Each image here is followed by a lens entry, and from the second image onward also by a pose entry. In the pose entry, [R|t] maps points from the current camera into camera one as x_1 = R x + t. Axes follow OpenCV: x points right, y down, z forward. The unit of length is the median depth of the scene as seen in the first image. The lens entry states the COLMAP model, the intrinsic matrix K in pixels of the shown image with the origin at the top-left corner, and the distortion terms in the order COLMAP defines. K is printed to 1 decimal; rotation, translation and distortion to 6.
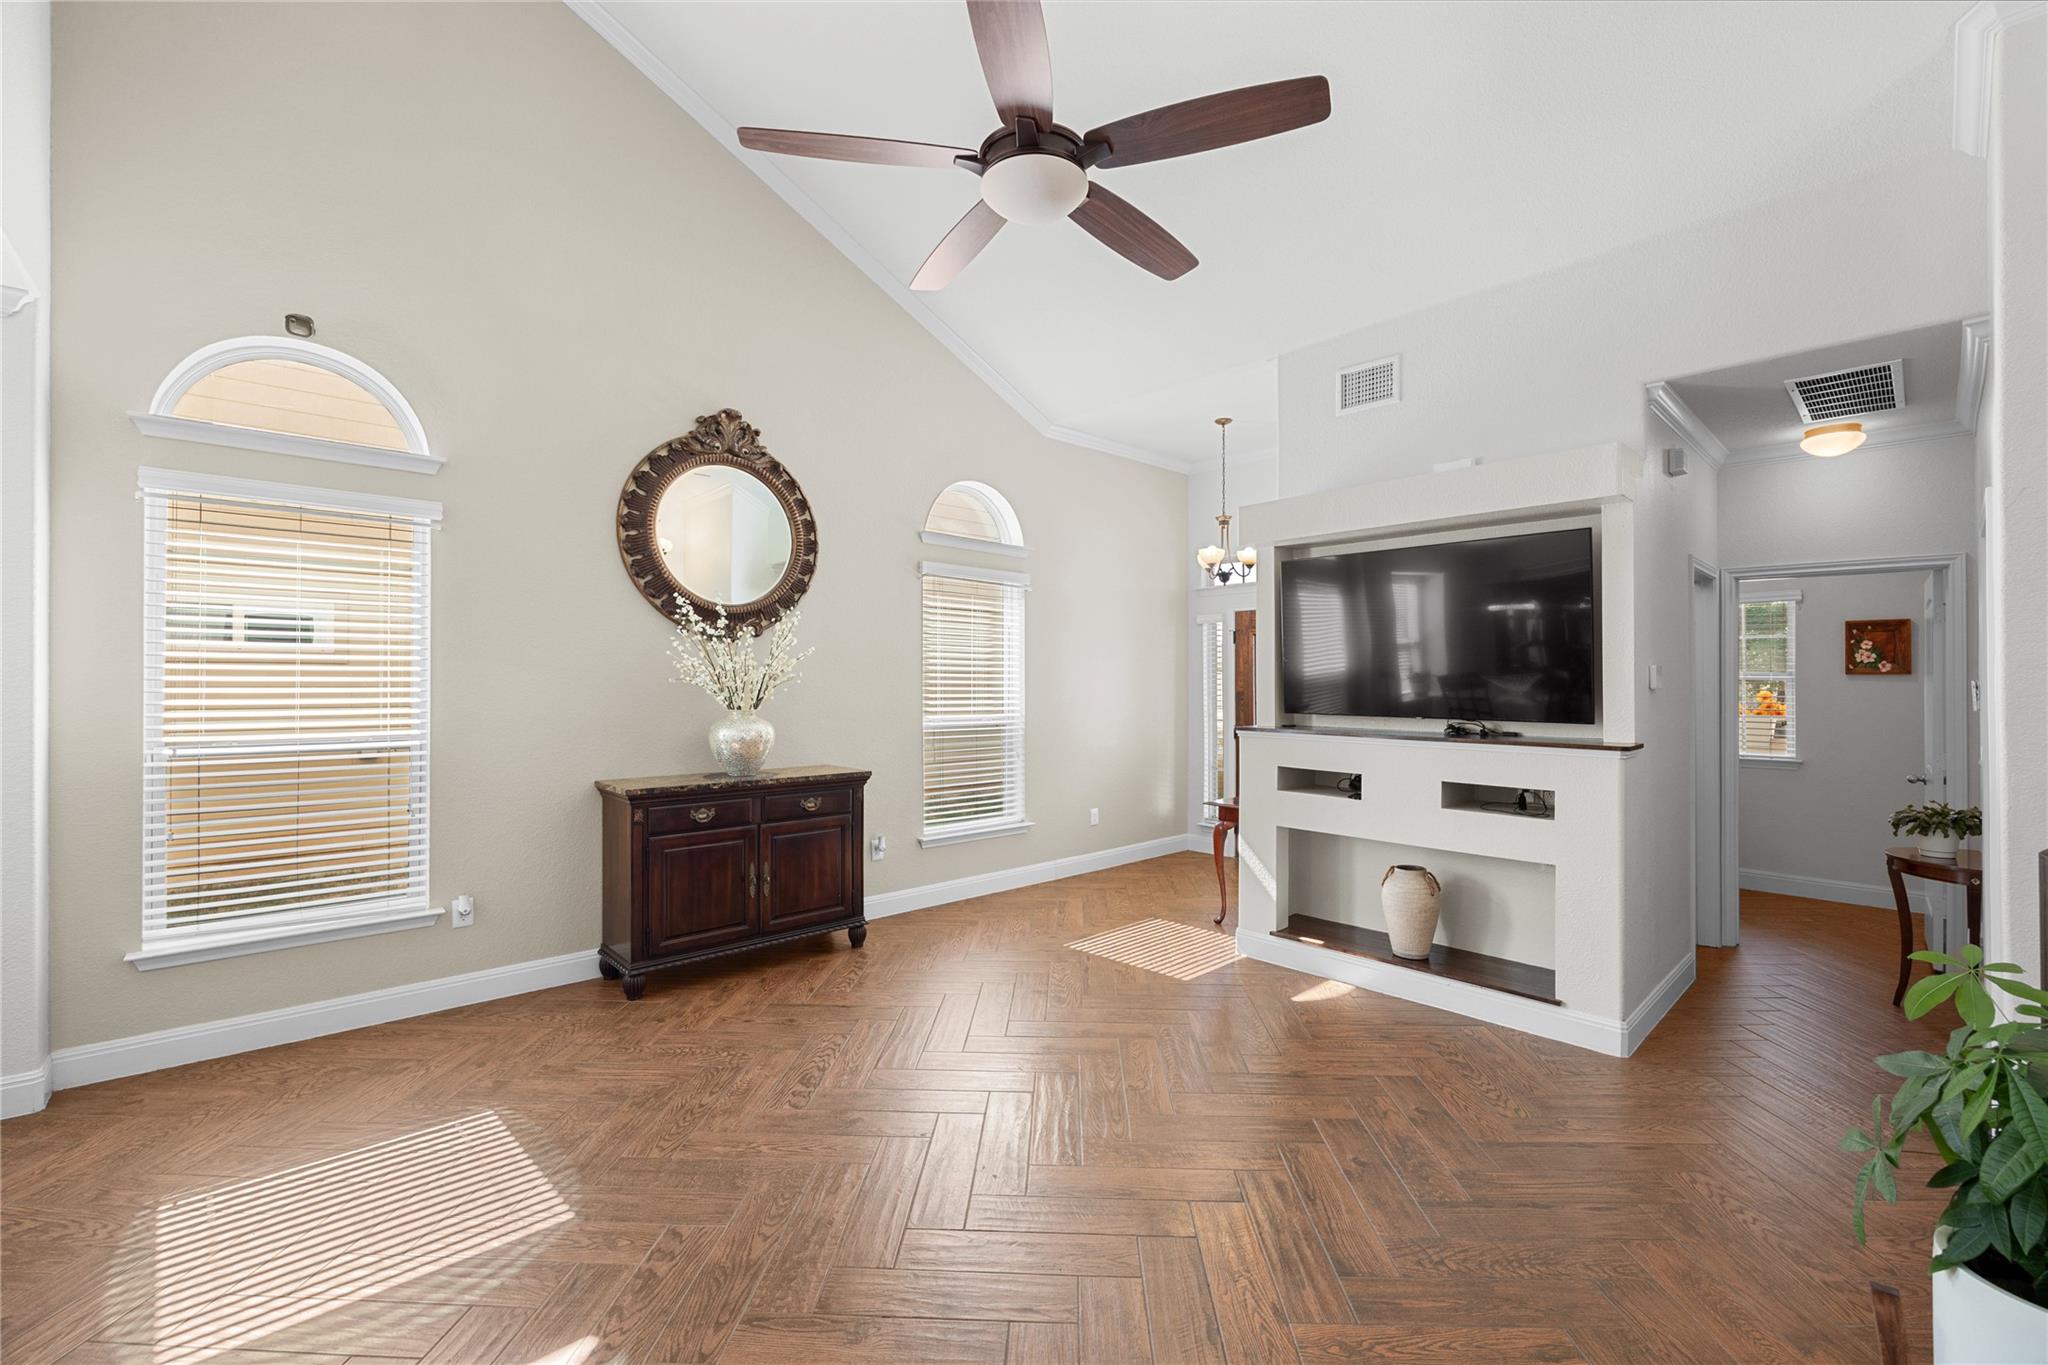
lens RADIAL K [[816.0, 0, 1005.2], [0, 816.0, 721.1], [0, 0, 1]] dist [-0.007398, 0.000172]
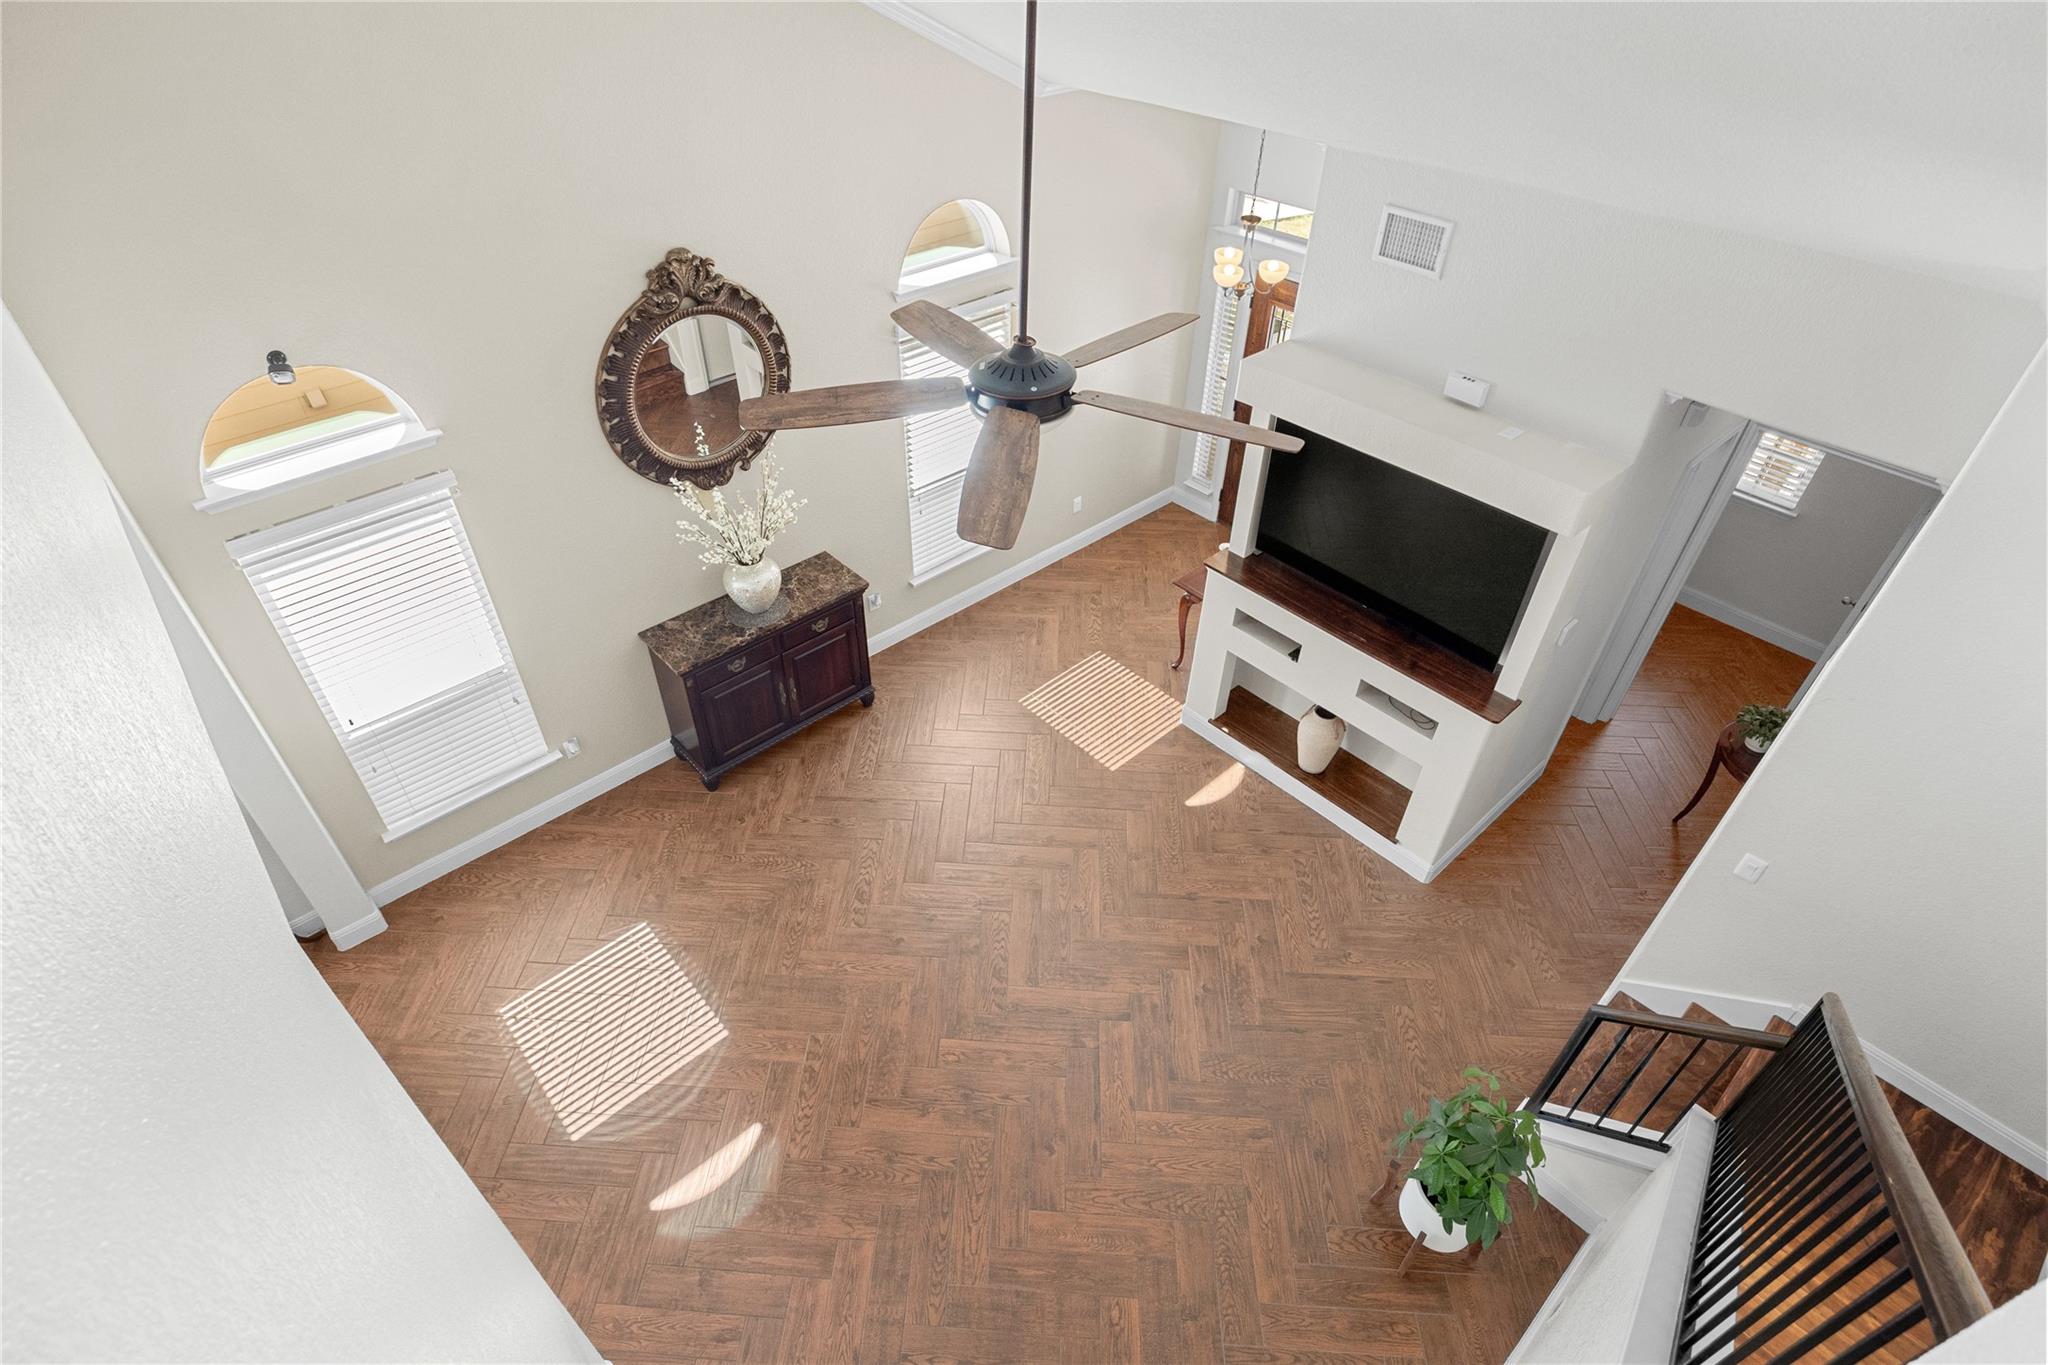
lens RADIAL K [[954.2, 0, 938.1], [0, 954.2, 684.3], [0, 0, 1]] dist [0.010473, -0.000123]
pose [[0.998820, -0.005576, -0.048236, -0.010801], [0.034177, 0.786367, 0.616813, -0.791662], [0.034492, -0.617734, 0.785630, -0.117981]]
